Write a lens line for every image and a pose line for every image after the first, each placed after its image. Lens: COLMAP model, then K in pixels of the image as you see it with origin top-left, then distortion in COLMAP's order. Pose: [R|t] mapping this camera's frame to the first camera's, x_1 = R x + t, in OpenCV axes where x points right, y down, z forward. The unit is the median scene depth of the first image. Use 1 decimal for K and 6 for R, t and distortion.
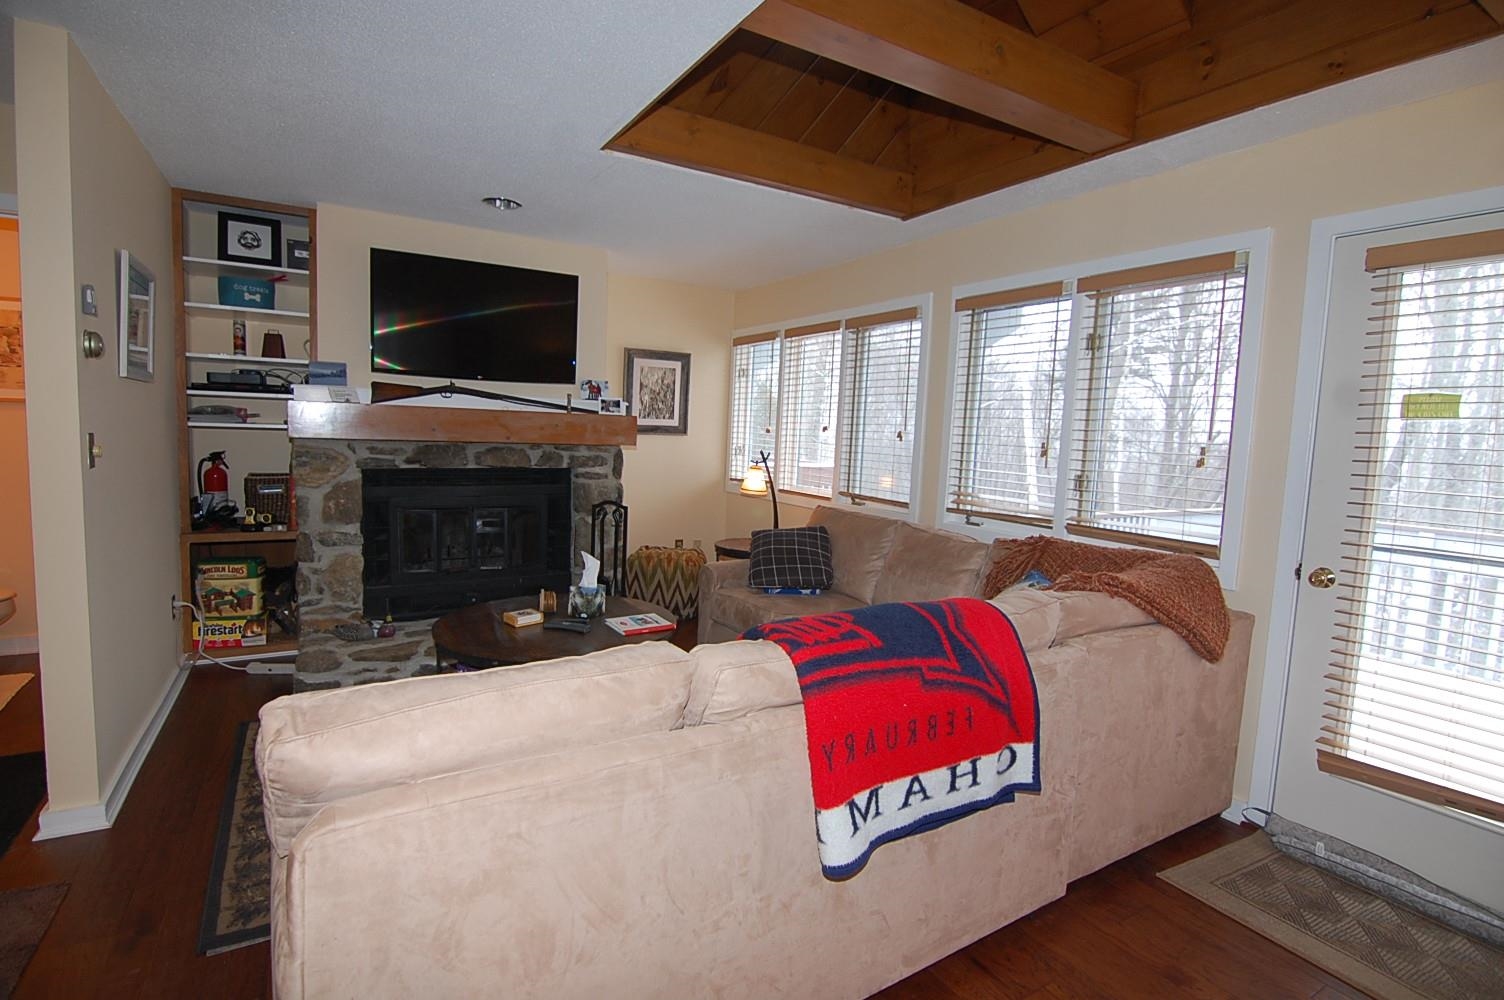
lens RADIAL K [[732.2, 0, 755.6], [0, 732.2, 500.9], [0, 0, 1]] dist [-0.011034, -0.006920]
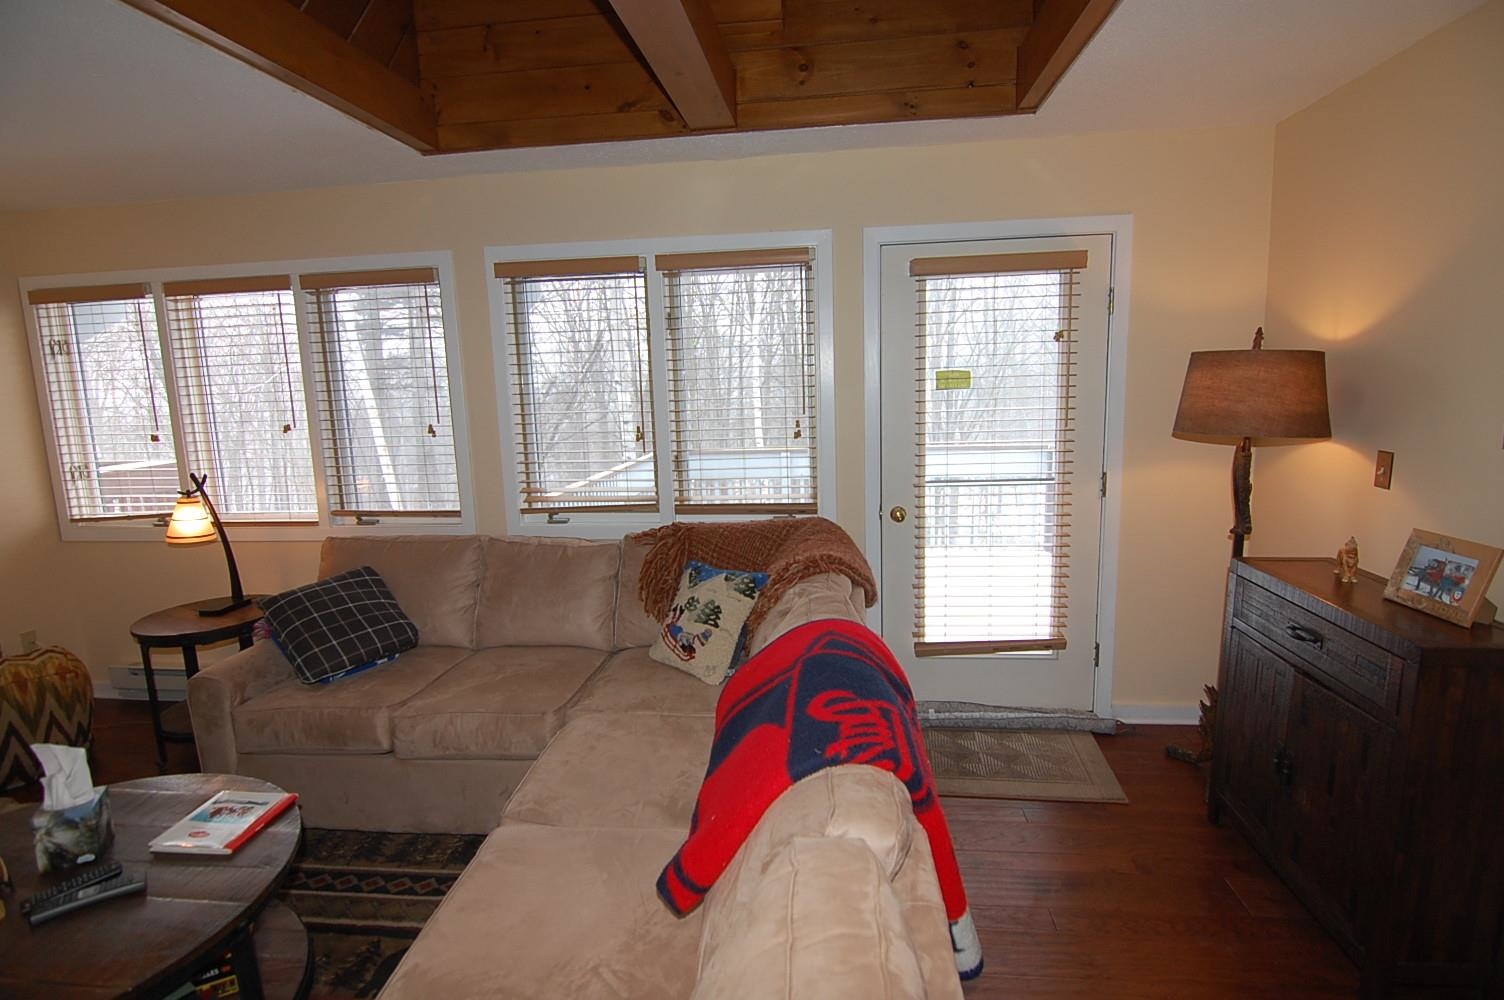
lens RADIAL K [[739.3, 0, 758.9], [0, 739.3, 502.0], [0, 0, 1]] dist [-0.009363, -0.003782]
pose [[0.604387, -0.189955, 0.773714, -0.251479], [0.131261, 0.981630, 0.138466, -0.086367], [-0.785804, 0.017871, 0.618218, 0.249161]]
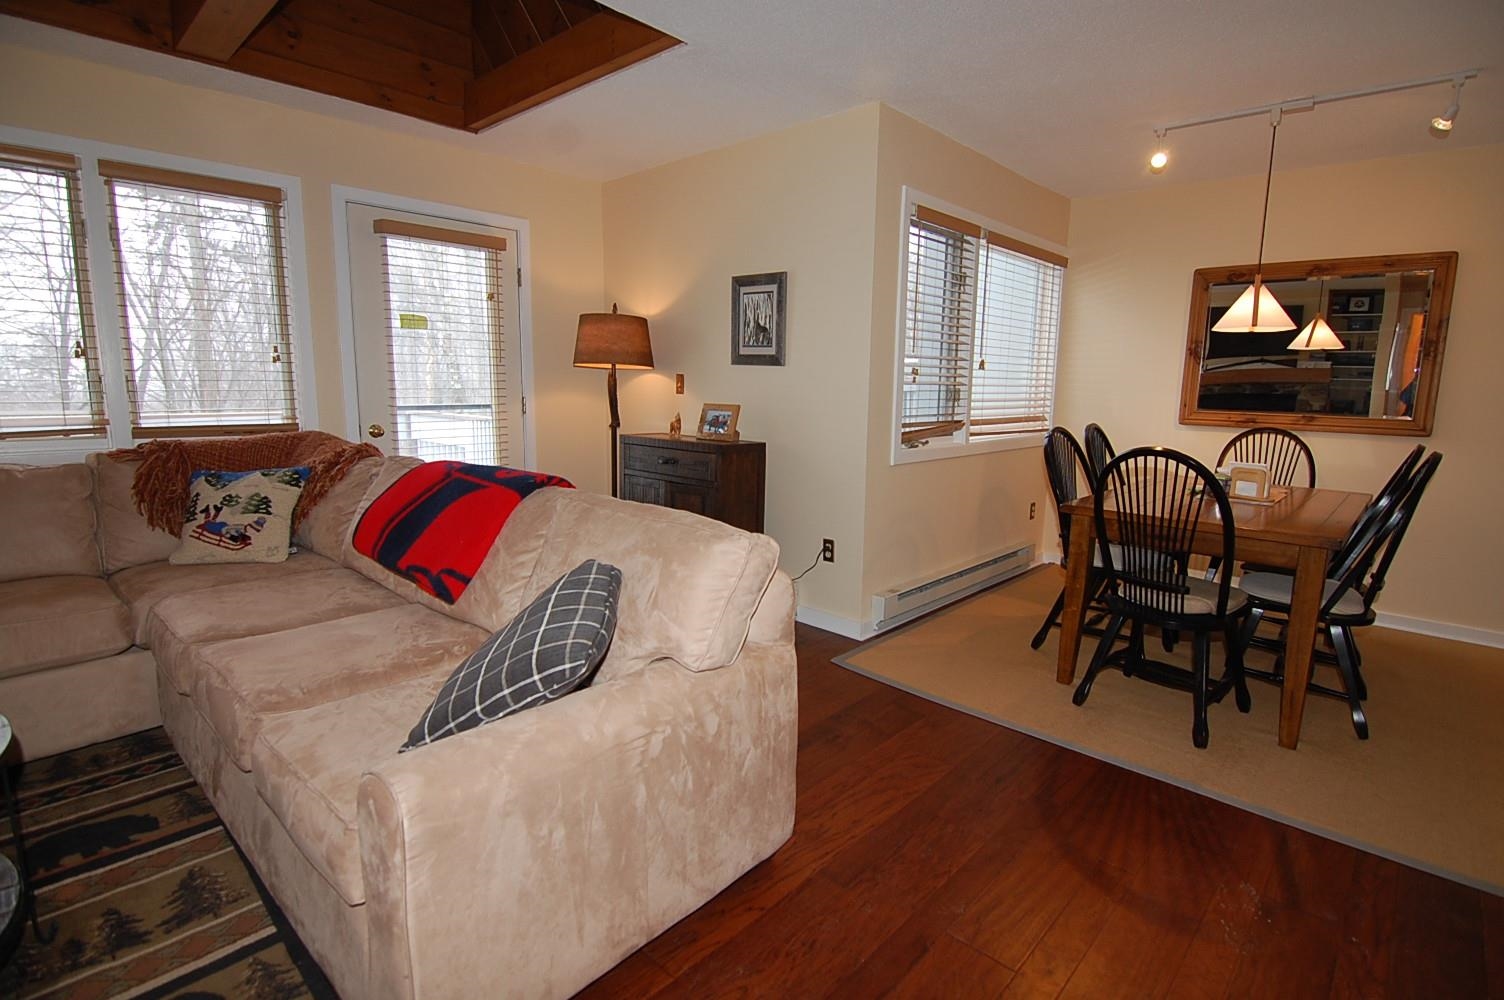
lens RADIAL K [[732.2, 0, 753.1], [0, 732.2, 496.8], [0, 0, 1]] dist [-0.011034, -0.006920]
pose [[-0.269465, -0.198303, 0.942372, -0.607535], [0.060552, 0.973143, 0.222093, -0.036172], [-0.961104, 0.116909, -0.250221, 0.413510]]
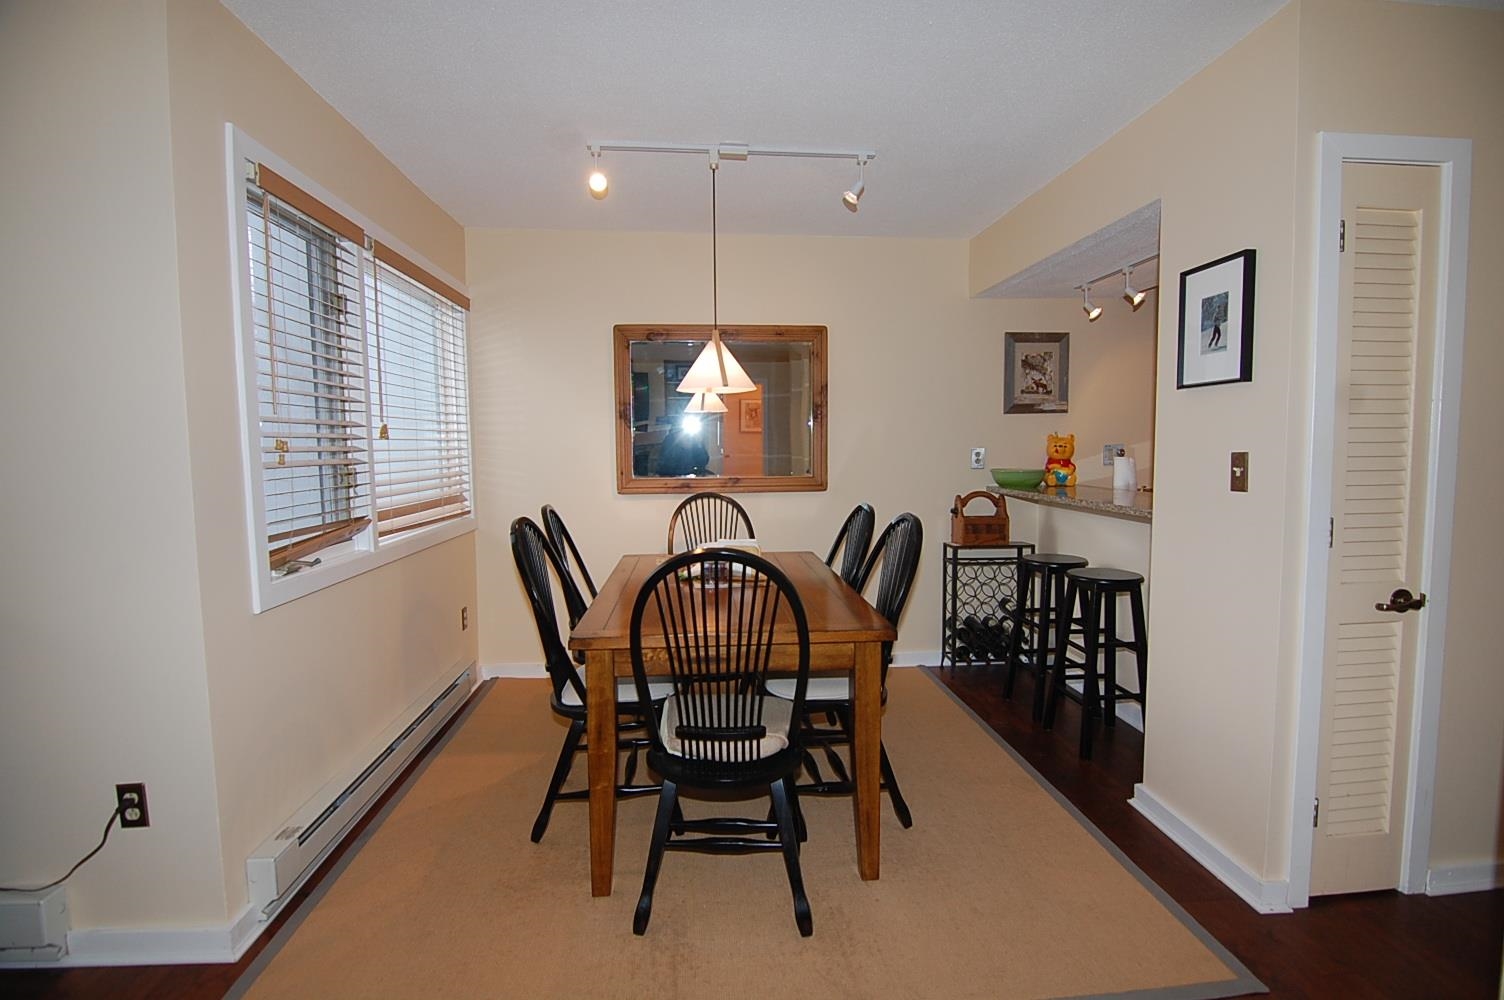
lens RADIAL K [[732.2, 0, 757.3], [0, 732.2, 496.9], [0, 0, 1]] dist [-0.011034, -0.006920]
pose [[-0.897174, -0.064855, 0.436890, -0.304702], [0.012765, 0.984940, 0.172425, -0.023456], [-0.441493, 0.160272, -0.882834, 0.290069]]
